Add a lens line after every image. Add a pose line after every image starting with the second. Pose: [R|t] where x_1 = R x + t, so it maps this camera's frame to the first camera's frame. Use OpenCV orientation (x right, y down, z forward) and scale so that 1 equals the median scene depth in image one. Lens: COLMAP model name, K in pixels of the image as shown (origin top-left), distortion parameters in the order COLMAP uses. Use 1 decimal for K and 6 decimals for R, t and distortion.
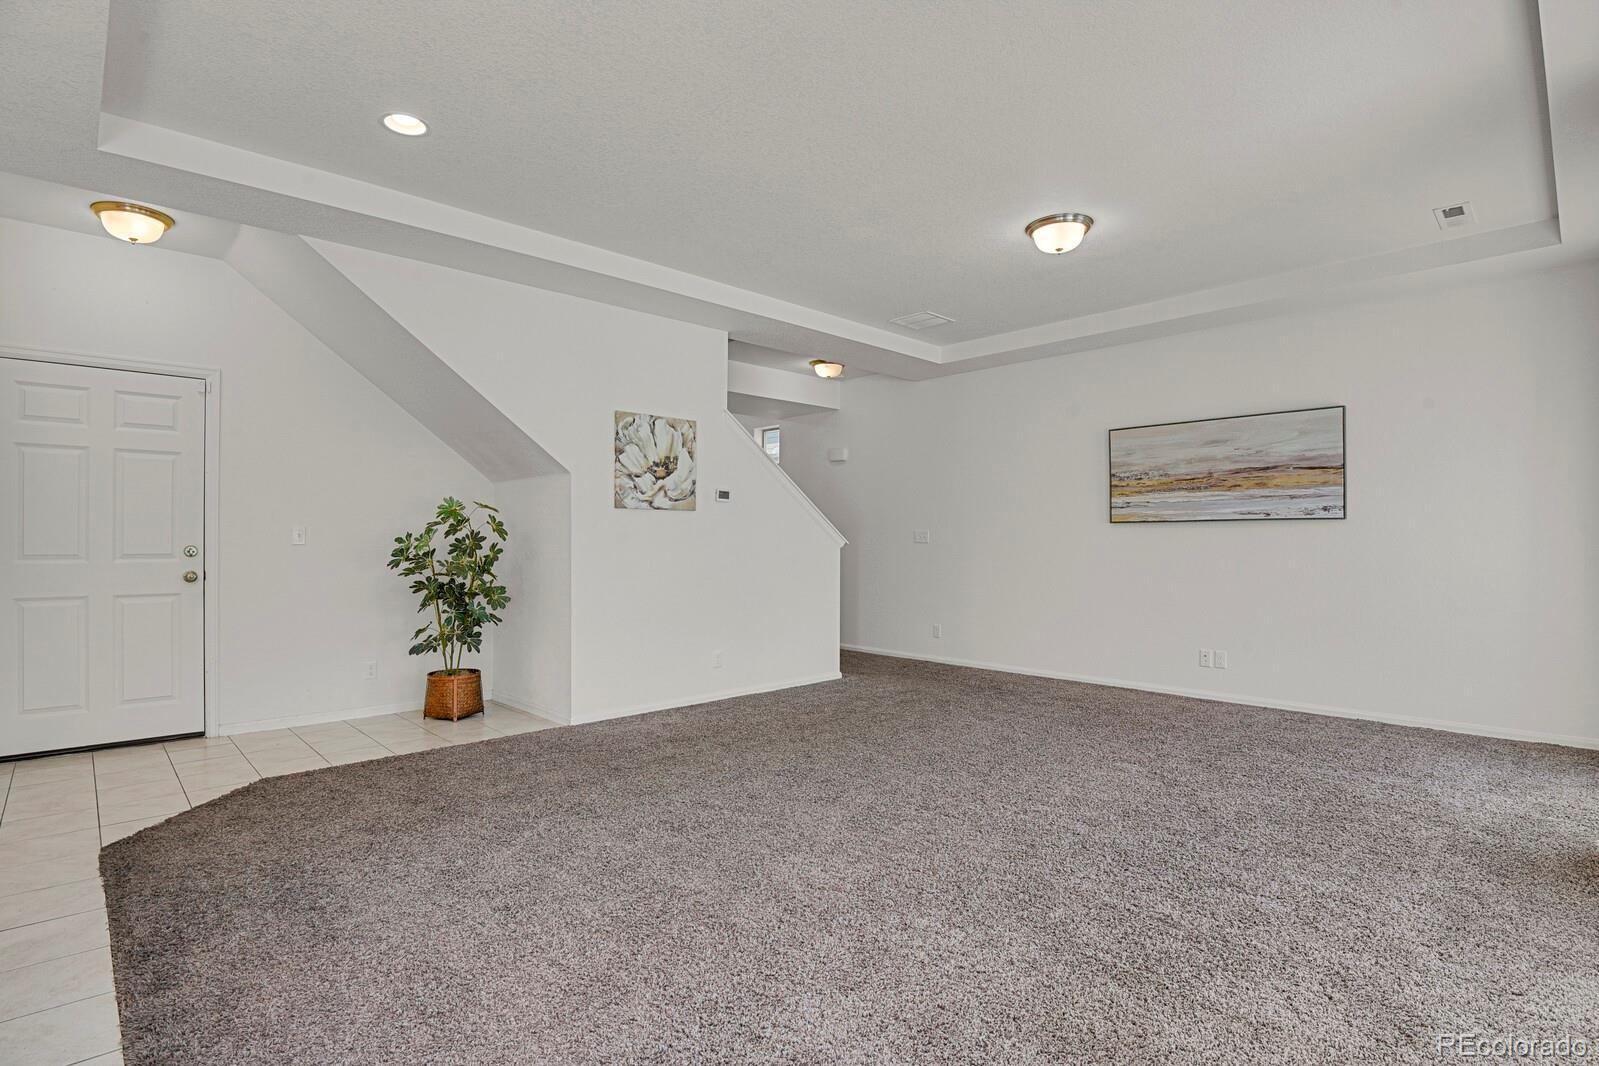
lens RADIAL K [[781.5, 0, 802.3], [0, 781.5, 539.4], [0, 0, 1]] dist [-0.025478, -0.003148]
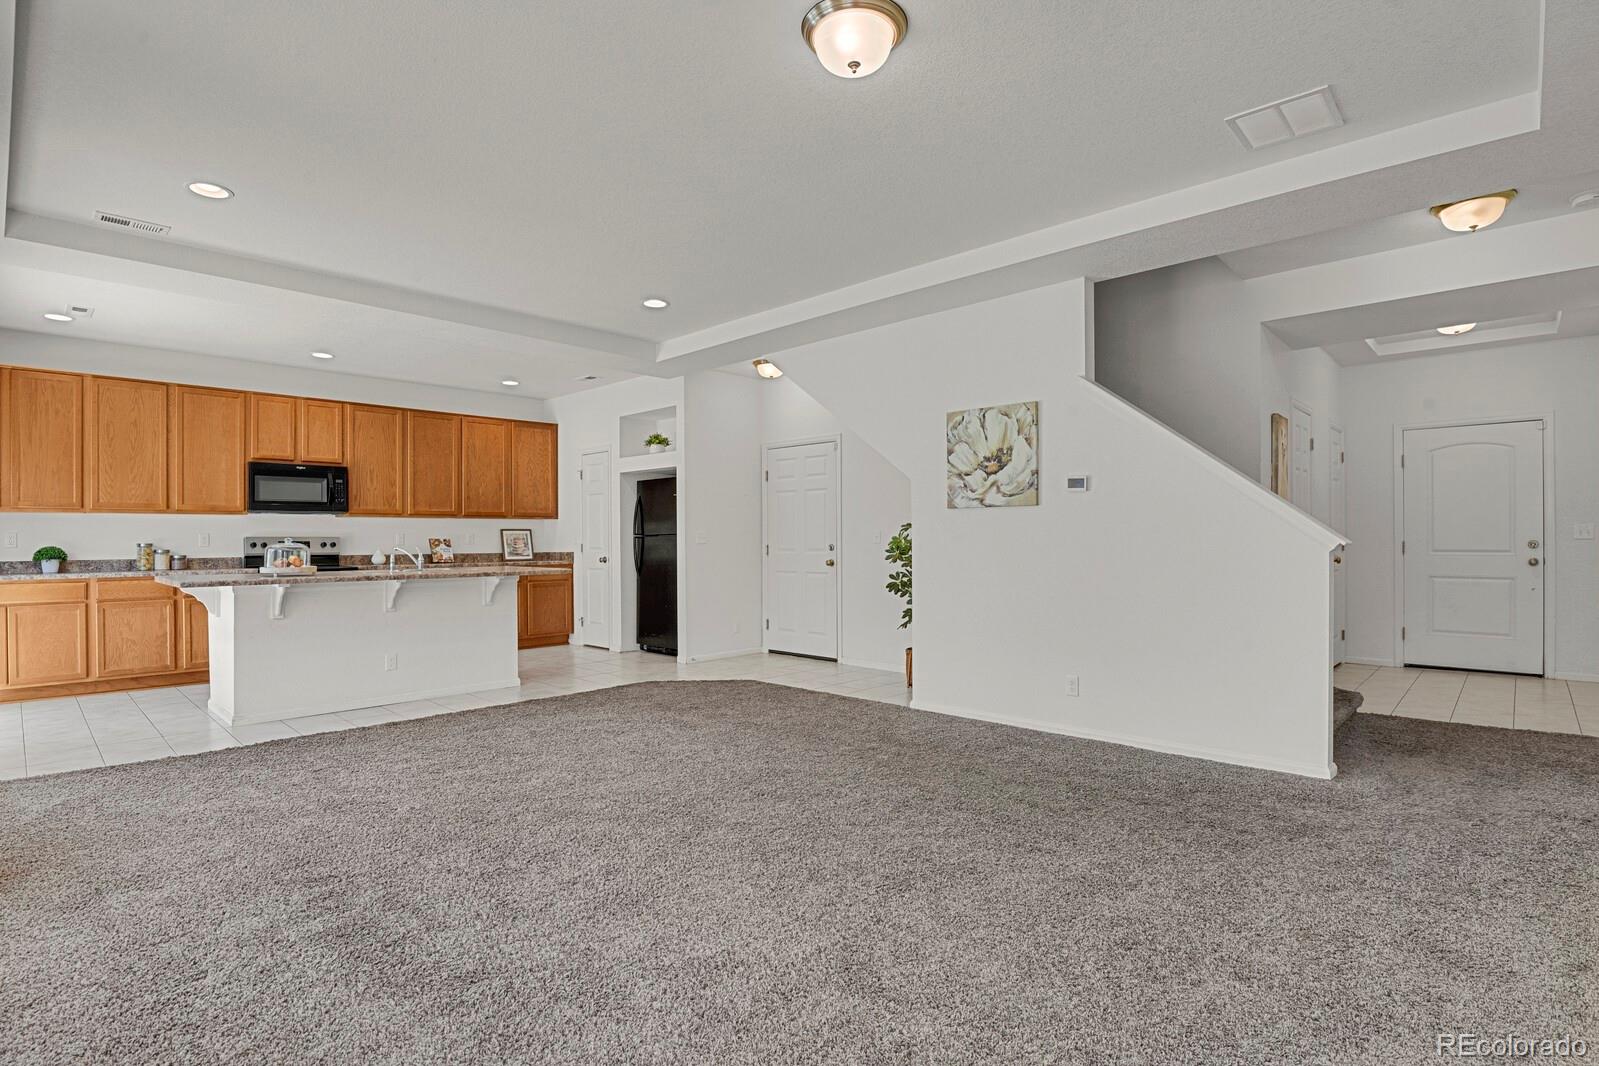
lens RADIAL K [[781.5, 0, 802.3], [0, 781.5, 539.4], [0, 0, 1]] dist [-0.025478, -0.003148]
pose [[0.046473, -0.001910, -0.998918, 0.755587], [0.006026, 0.999981, -0.001632, 0.000693], [0.998901, -0.005944, 0.046484, 0.747519]]
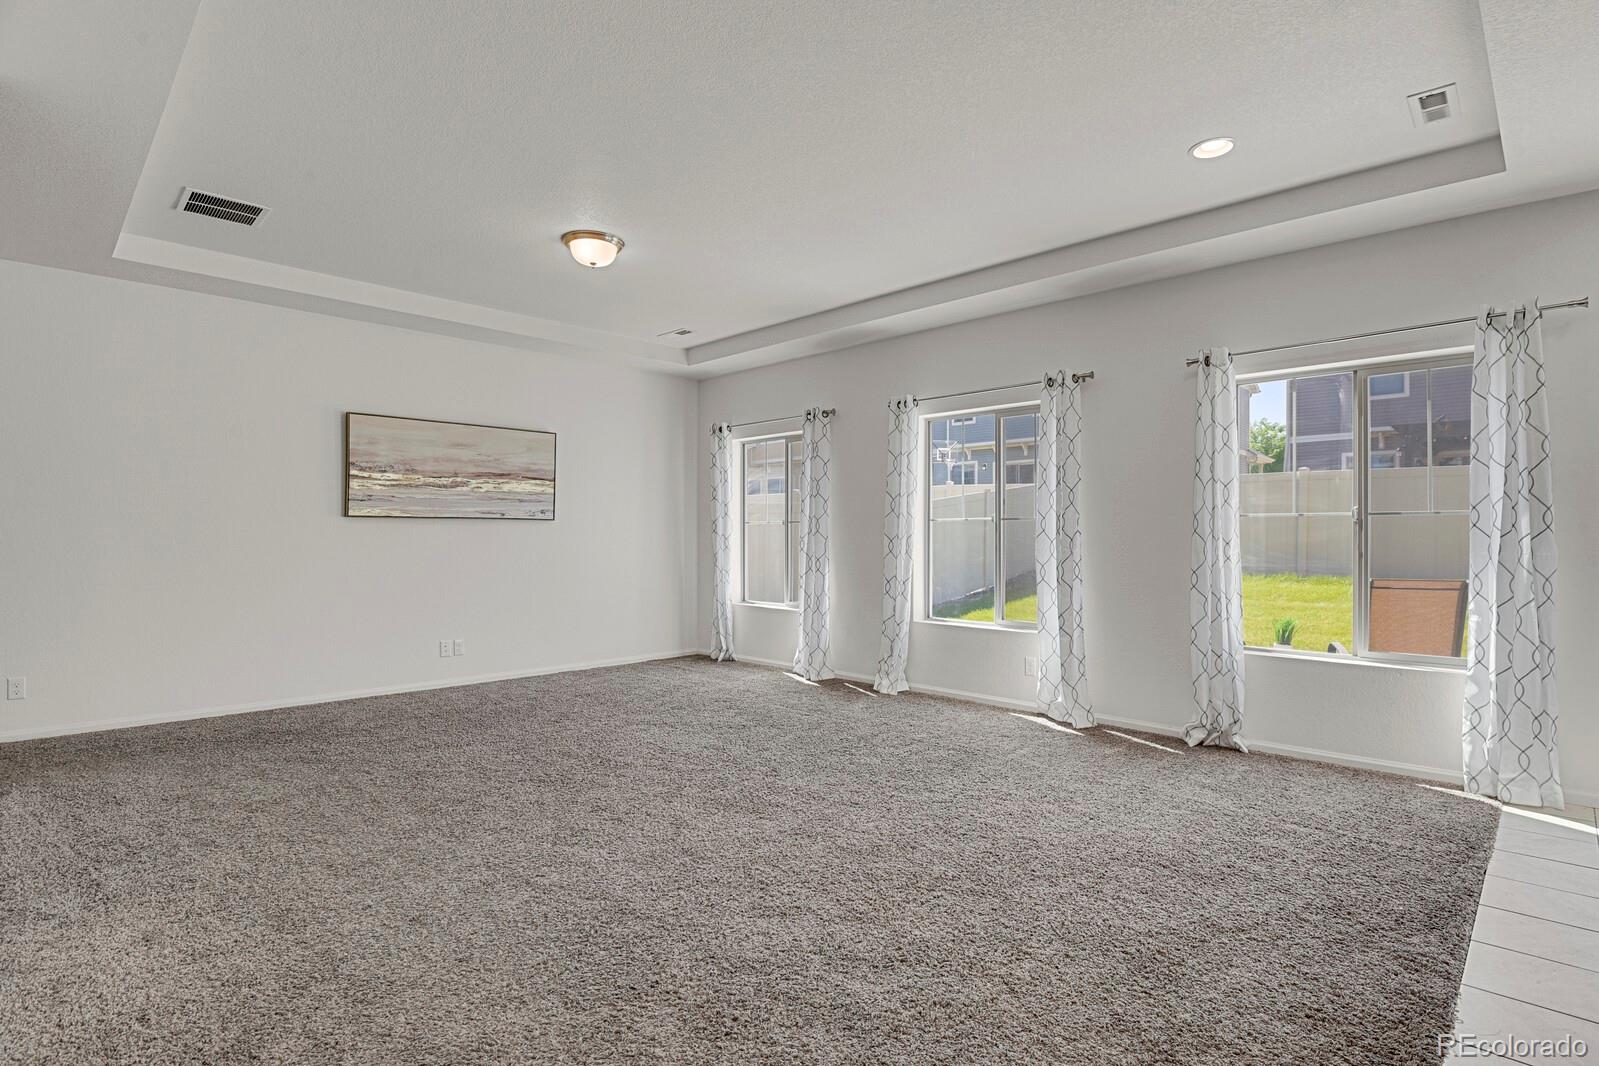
lens RADIAL K [[781.5, 0, 802.3], [0, 781.5, 539.4], [0, 0, 1]] dist [-0.025478, -0.003148]
pose [[-0.028837, -0.003428, 0.999578, -0.598315], [-0.002879, 0.999990, 0.003346, 0.000168], [-0.999580, -0.002781, -0.028847, 0.596336]]
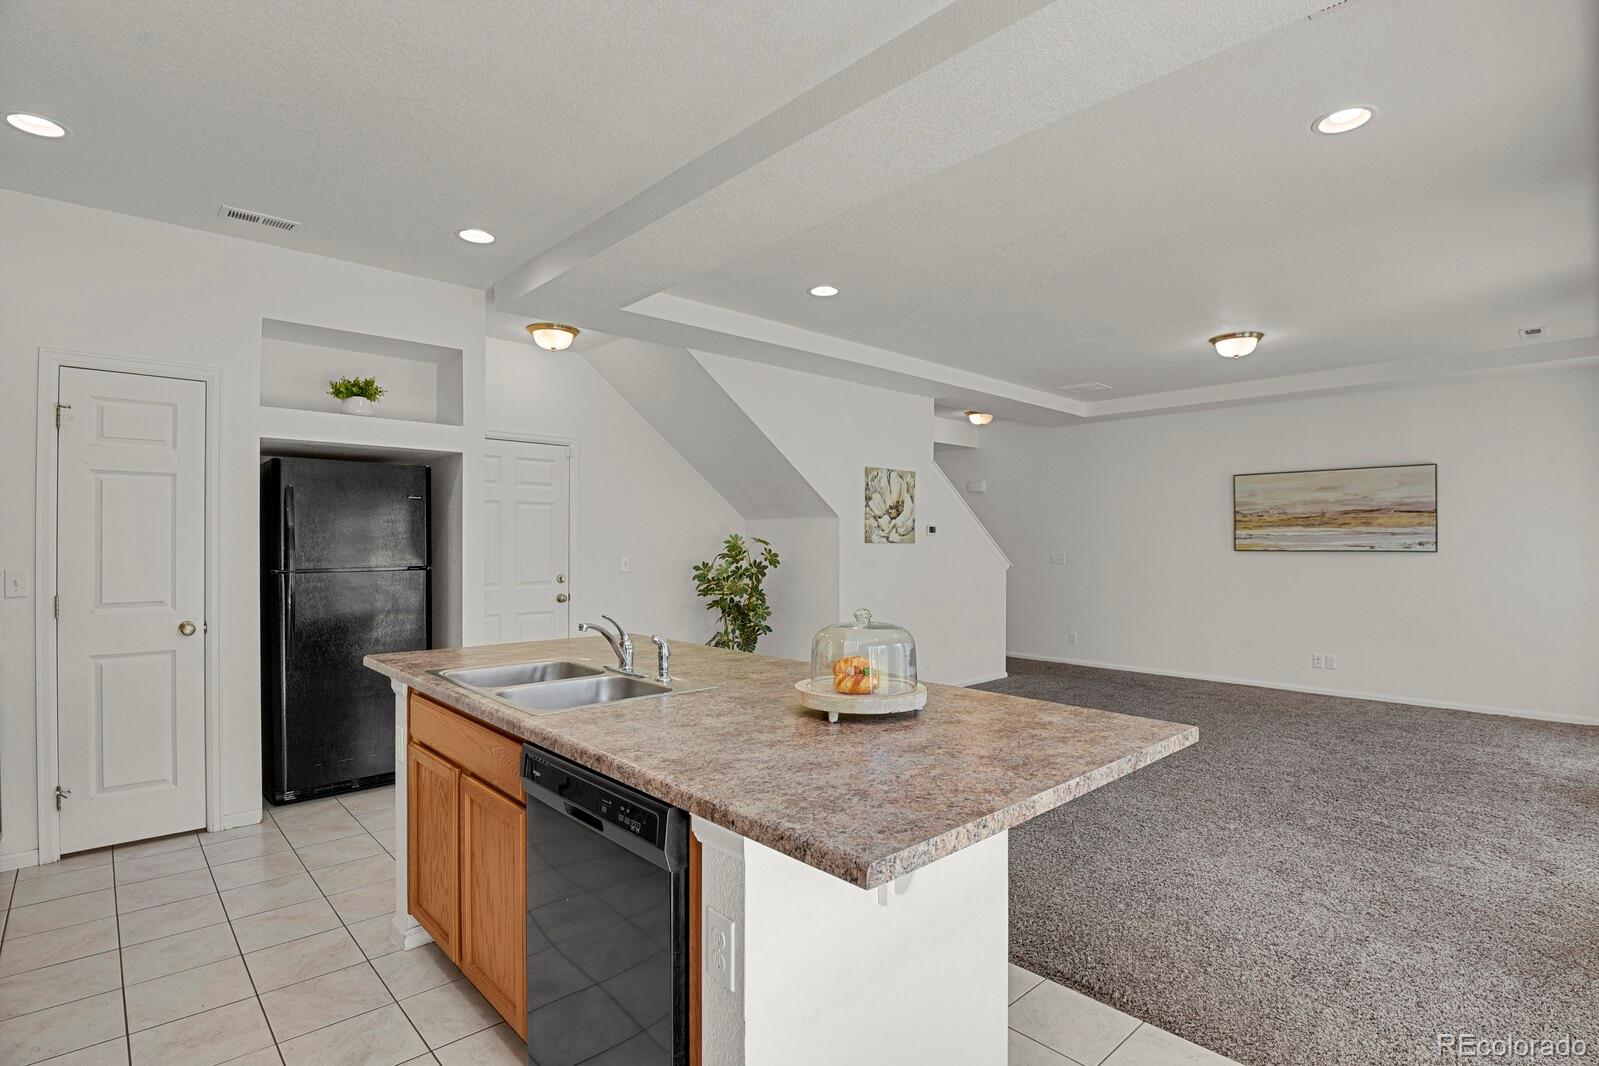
lens RADIAL K [[779.0, 0, 804.9], [0, 779.0, 536.8], [0, 0, 1]] dist [-0.028017, -0.001645]
pose [[0.999923, 0.000882, -0.012398, -0.317314], [-0.000965, 0.999977, -0.006714, -0.040869], [0.012392, 0.006726, 0.999901, -0.269959]]
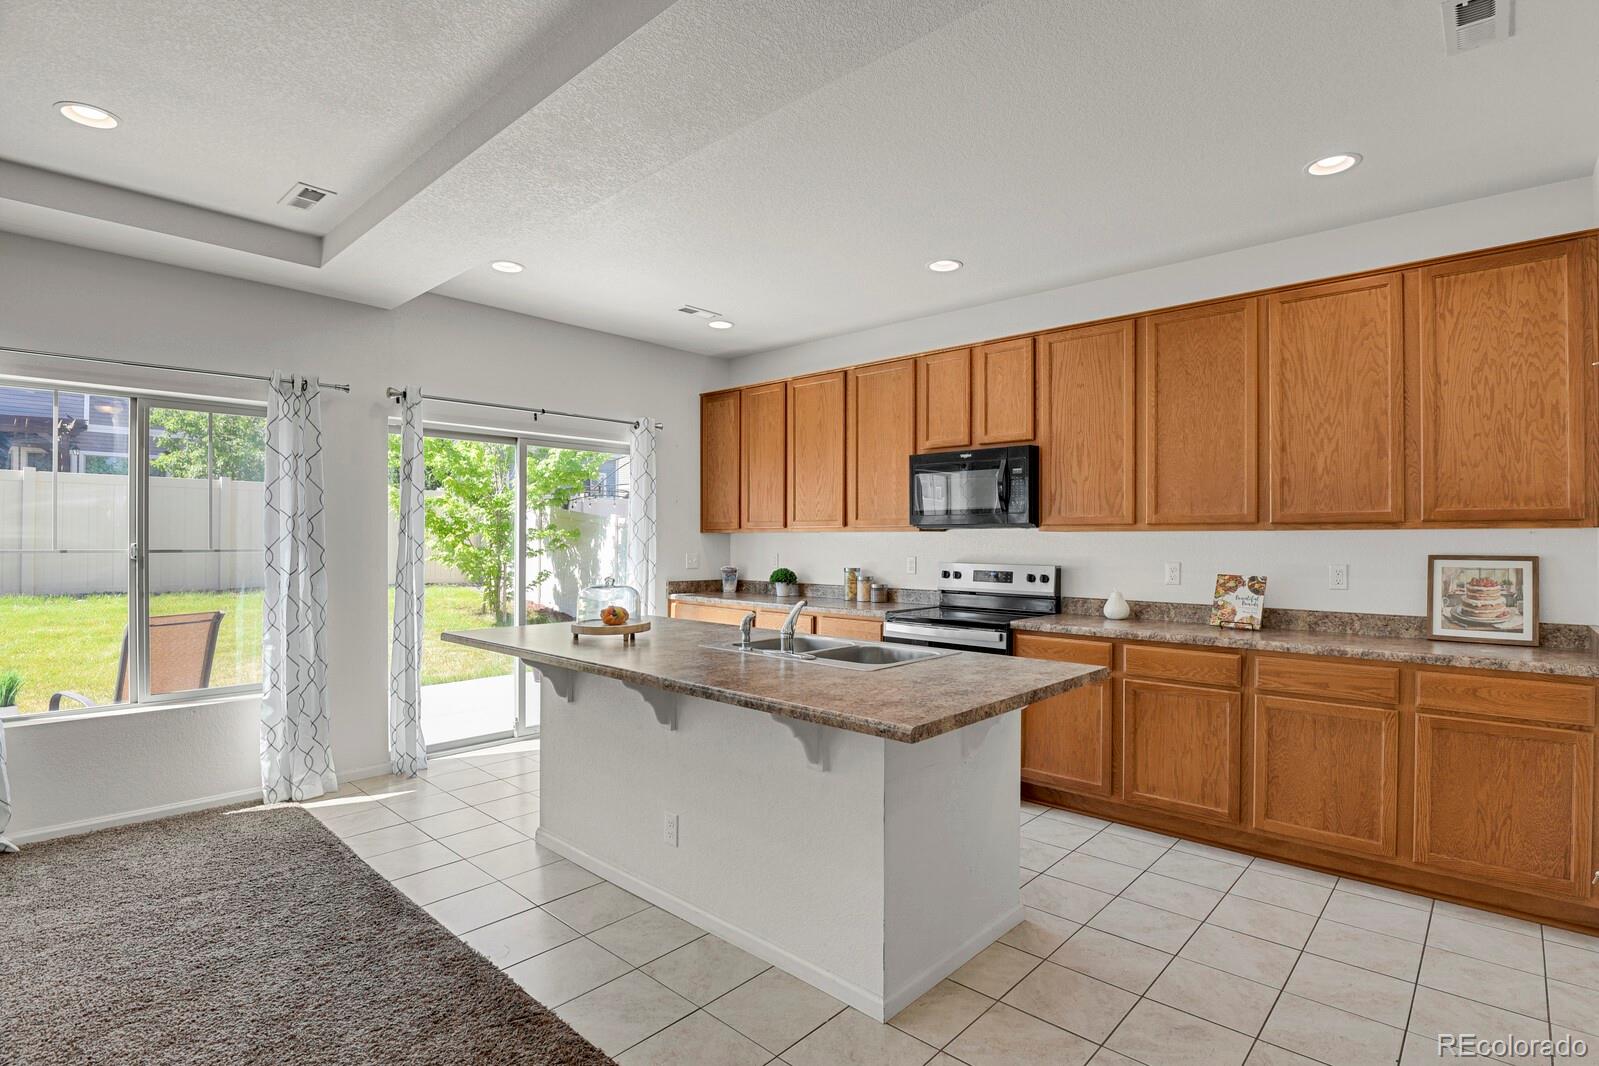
lens RADIAL K [[781.5, 0, 802.3], [0, 781.5, 539.4], [0, 0, 1]] dist [-0.025478, -0.003148]
pose [[-0.997784, -0.005103, -0.066345, -0.415846], [-0.005140, 0.999987, 0.000393, -0.039859], [0.066342, 0.000733, -0.997797, 0.780299]]
